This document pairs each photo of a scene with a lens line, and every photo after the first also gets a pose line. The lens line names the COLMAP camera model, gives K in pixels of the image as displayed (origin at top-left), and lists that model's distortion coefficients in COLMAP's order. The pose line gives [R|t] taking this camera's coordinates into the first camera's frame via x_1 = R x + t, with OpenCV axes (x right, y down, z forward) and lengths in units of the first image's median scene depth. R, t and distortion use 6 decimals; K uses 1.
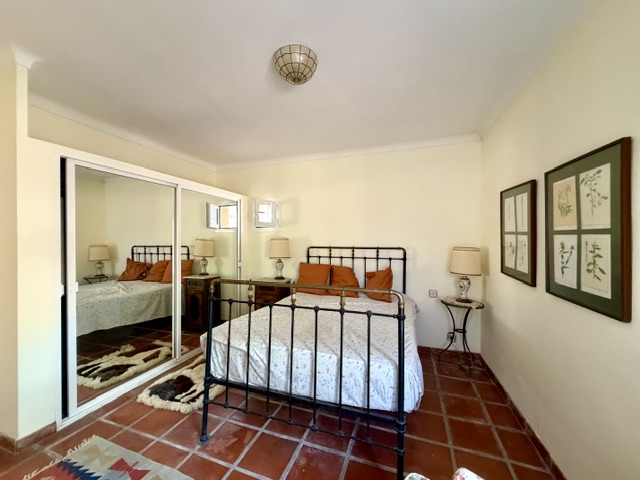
lens RADIAL K [[255.6, 0, 320.0], [0, 255.6, 240.0], [0, 0, 1]] dist [-0.003826, 0.000043]
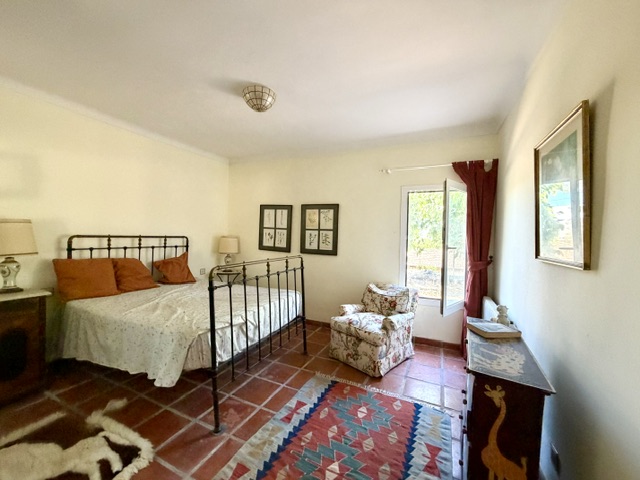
lens RADIAL K [[255.6, 0, 320.0], [0, 255.6, 240.0], [0, 0, 1]] dist [-0.003826, 0.000043]
pose [[0.089982, -0.020455, 0.995733, -0.899151], [-0.022566, 0.999491, 0.022571, 0.009362], [-0.995688, -0.024500, 0.089475, 0.347186]]
